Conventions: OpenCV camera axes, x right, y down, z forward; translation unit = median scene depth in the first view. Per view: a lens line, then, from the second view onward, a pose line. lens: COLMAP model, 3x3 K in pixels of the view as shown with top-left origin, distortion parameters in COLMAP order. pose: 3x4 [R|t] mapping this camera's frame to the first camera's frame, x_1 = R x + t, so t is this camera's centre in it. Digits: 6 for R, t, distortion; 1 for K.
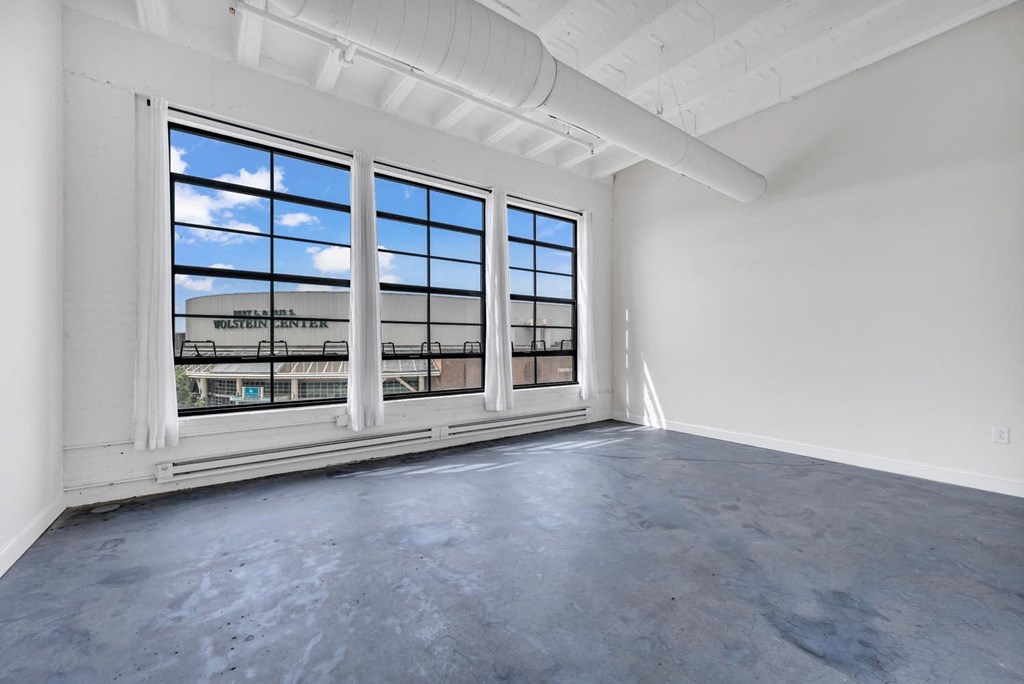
lens RADIAL K [[407.8, 0, 516.1], [0, 407.8, 344.3], [0, 0, 1]] dist [-0.001018, 0.000319]
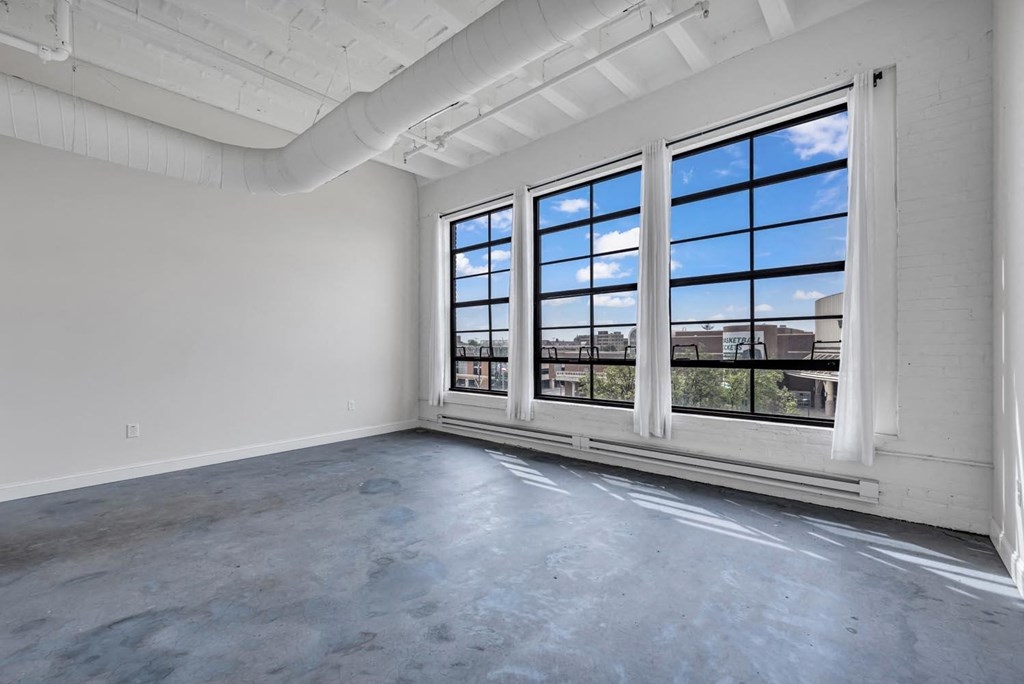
lens RADIAL K [[429.2, 0, 512.0], [0, 429.2, 342.0], [0, 0, 1]] dist [0.000810, 0.000551]
pose [[0.225527, -0.010586, -0.974179, 0.948669], [0.003685, 0.999943, -0.010013, -0.008253], [0.974230, -0.001332, 0.225553, 0.790656]]
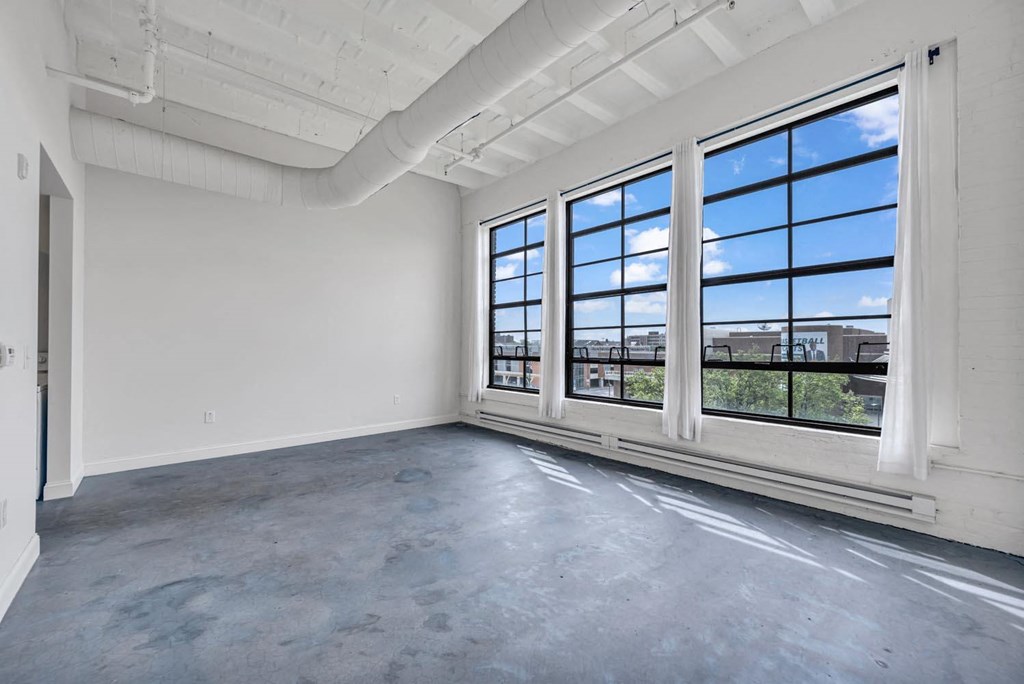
lens RADIAL K [[408.2, 0, 506.8], [0, 408.2, 338.0], [0, 0, 1]] dist [0.000288, 0.000991]
pose [[0.091202, -0.019028, -0.995651, 0.944680], [-0.002438, 0.999810, -0.019330, -0.008531], [0.995829, 0.004190, 0.091138, 0.857616]]
